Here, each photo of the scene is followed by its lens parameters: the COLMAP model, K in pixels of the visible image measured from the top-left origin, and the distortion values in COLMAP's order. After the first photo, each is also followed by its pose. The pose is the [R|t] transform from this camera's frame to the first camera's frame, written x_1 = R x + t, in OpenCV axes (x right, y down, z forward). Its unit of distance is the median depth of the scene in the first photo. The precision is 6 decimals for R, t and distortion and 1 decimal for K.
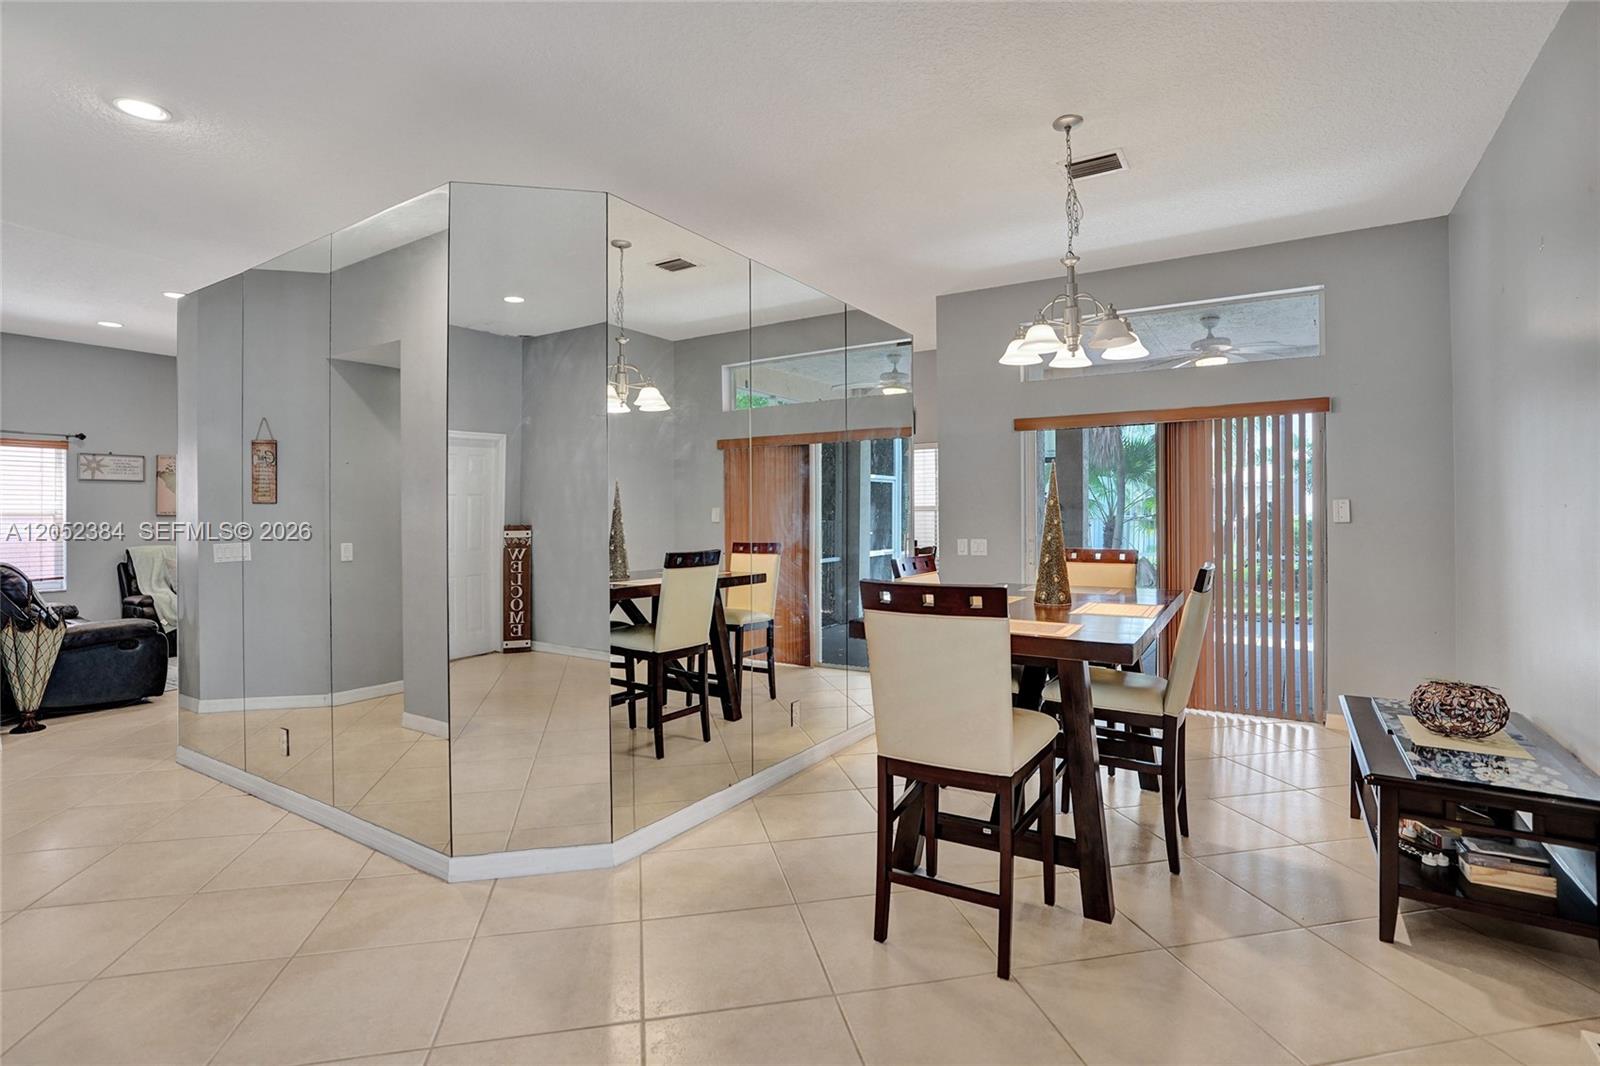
lens RADIAL K [[774.6, 0, 801.1], [0, 774.6, 521.2], [0, 0, 1]] dist [-0.046873, 0.024202]
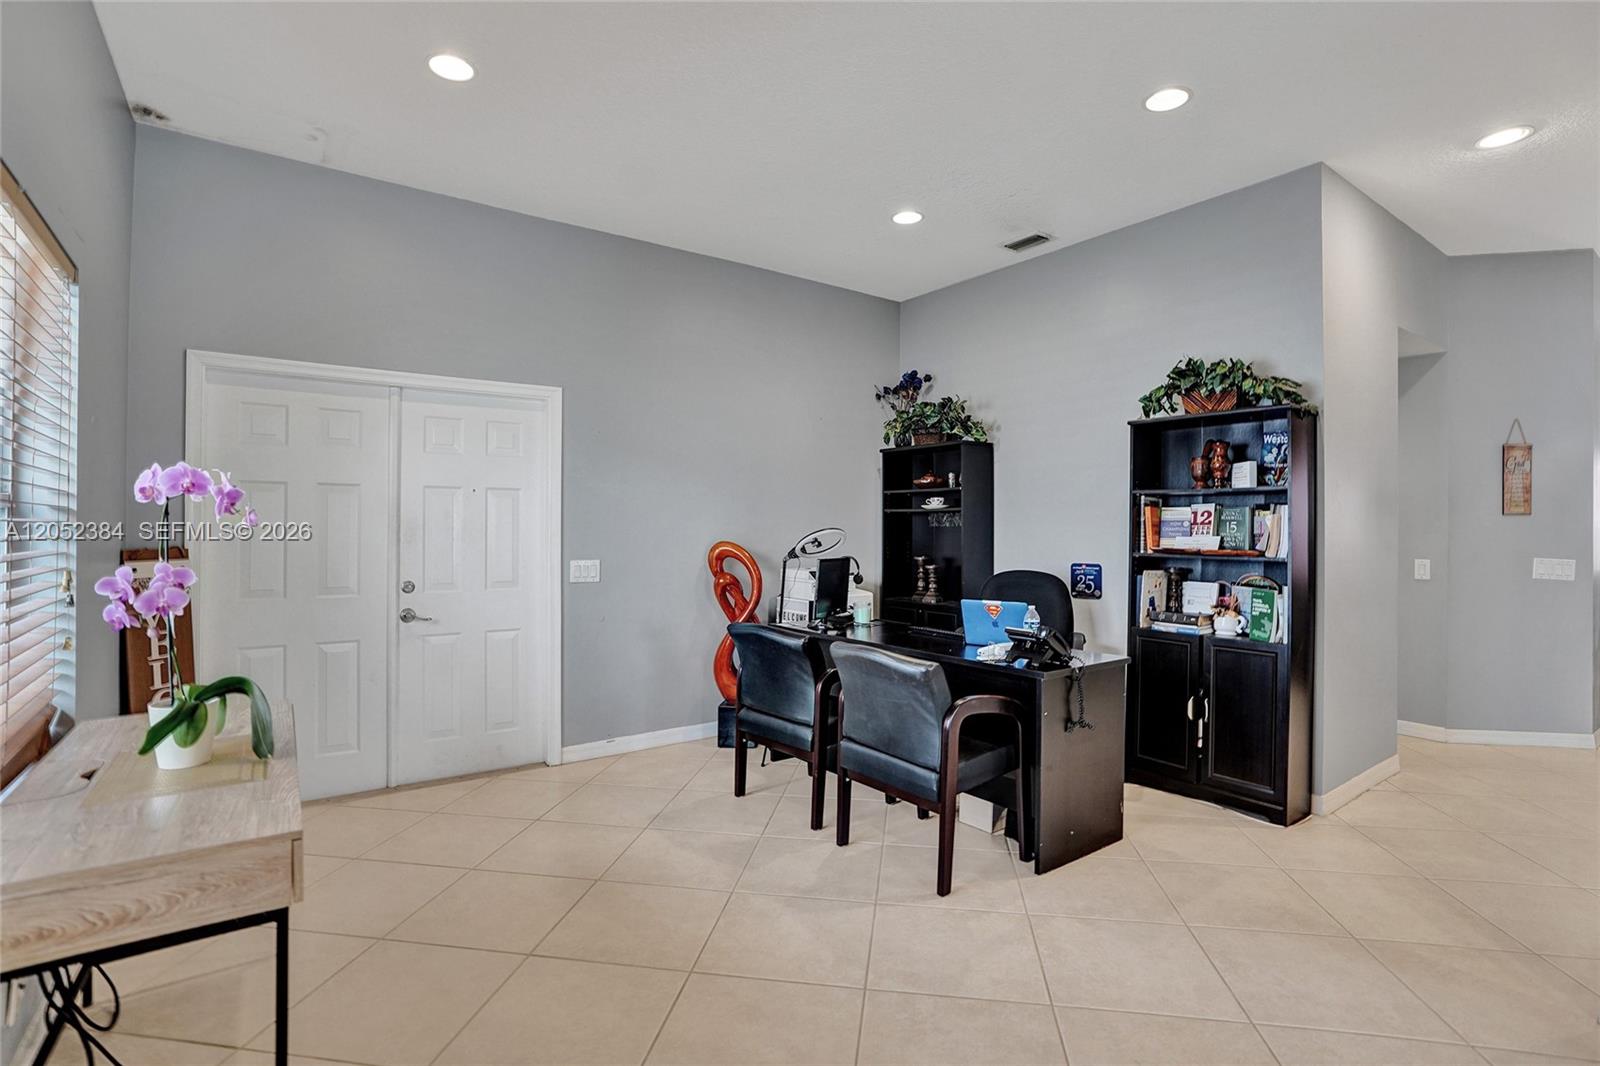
lens RADIAL K [[774.6, 0, 809.0], [0, 774.6, 528.3], [0, 0, 1]] dist [-0.046873, 0.024202]
pose [[-0.335447, 0.007562, -0.942029, 0.412623], [-0.011160, 0.999866, 0.012001, -0.009183], [0.941993, 0.014538, -0.335317, 0.427845]]
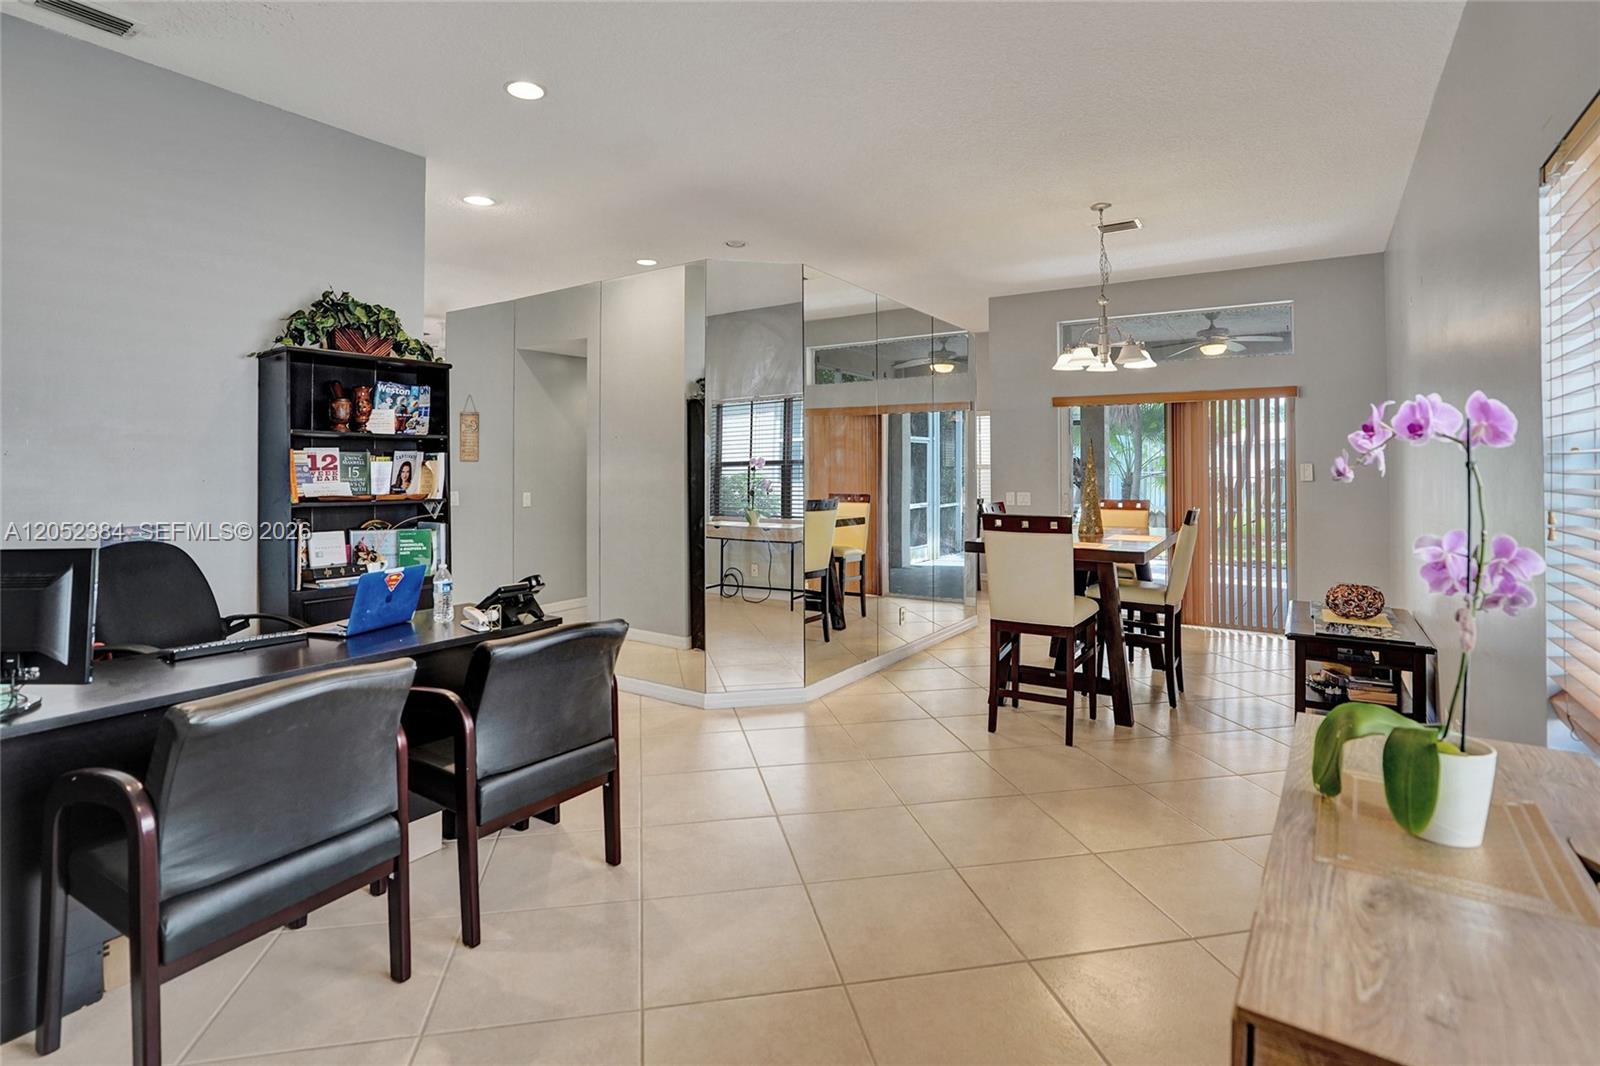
lens RADIAL K [[774.6, 0, 801.7], [0, 774.6, 461.8], [0, 0, 1]] dist [-0.046873, 0.024202]
pose [[0.999811, 0.005152, -0.018762, -0.191304], [-0.005498, 0.999816, -0.018404, -0.002563], [0.018664, 0.018503, 0.999655, -0.464955]]
